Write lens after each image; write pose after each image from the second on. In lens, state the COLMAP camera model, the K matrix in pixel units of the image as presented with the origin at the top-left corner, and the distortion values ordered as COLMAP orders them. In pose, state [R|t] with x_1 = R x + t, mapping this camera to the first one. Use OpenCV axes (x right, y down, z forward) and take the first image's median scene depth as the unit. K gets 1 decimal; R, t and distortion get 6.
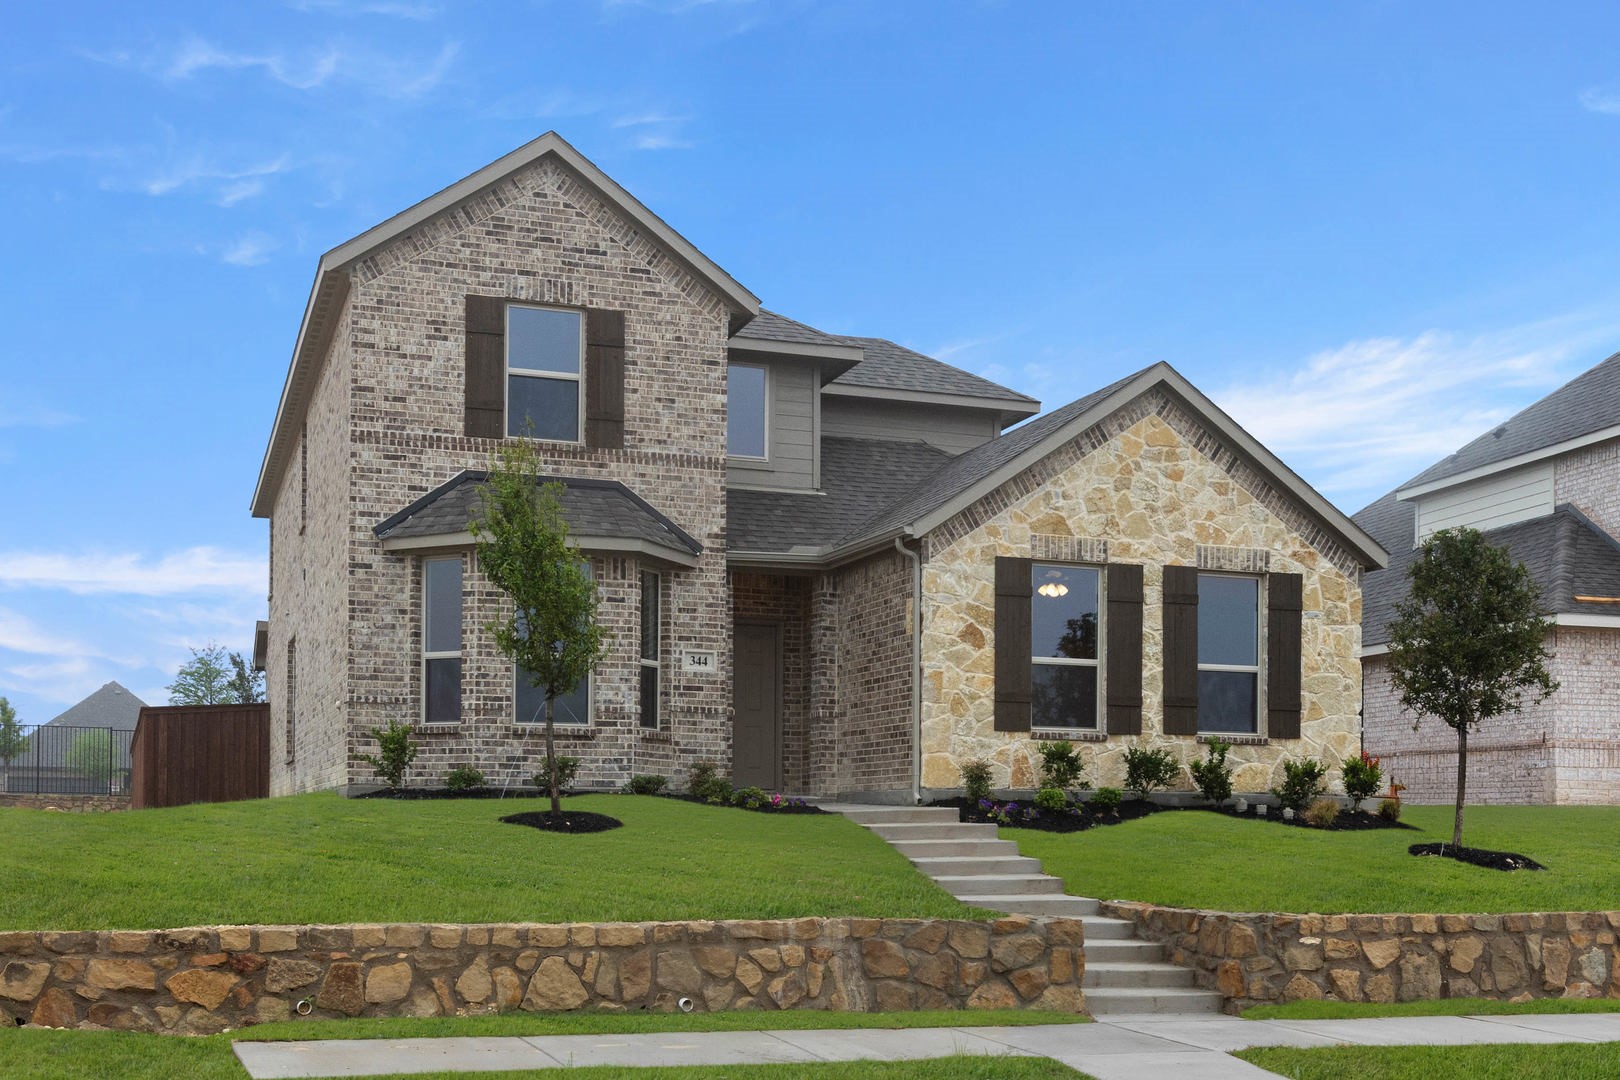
lens RADIAL K [[1577.9, 0, 817.6], [0, 1577.9, 542.4], [0, 0, 1]] dist [-0.004412, 0.015190]
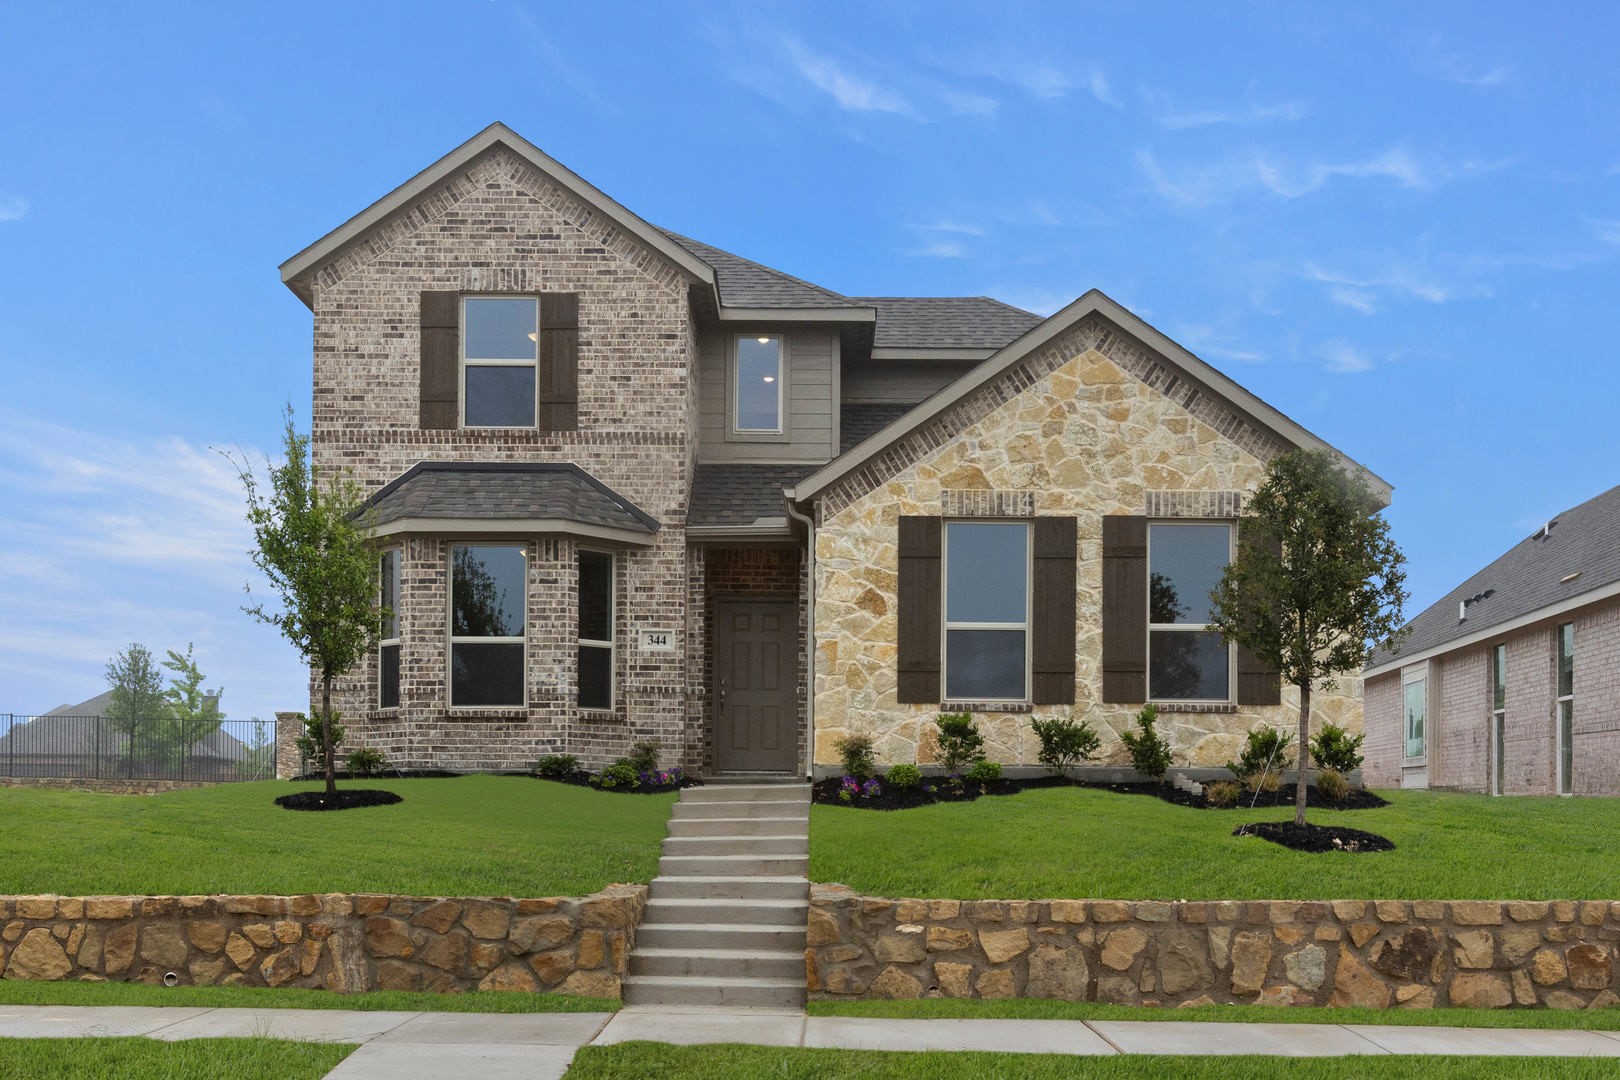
lens RADIAL K [[1577.9, 0, 808.8], [0, 1577.9, 544.2], [0, 0, 1]] dist [-0.004412, 0.015190]
pose [[0.956339, -0.051778, -0.287638, 0.322634], [0.053738, 0.998554, -0.001084, 0.023125], [0.287278, -0.014420, 0.957739, 0.091807]]
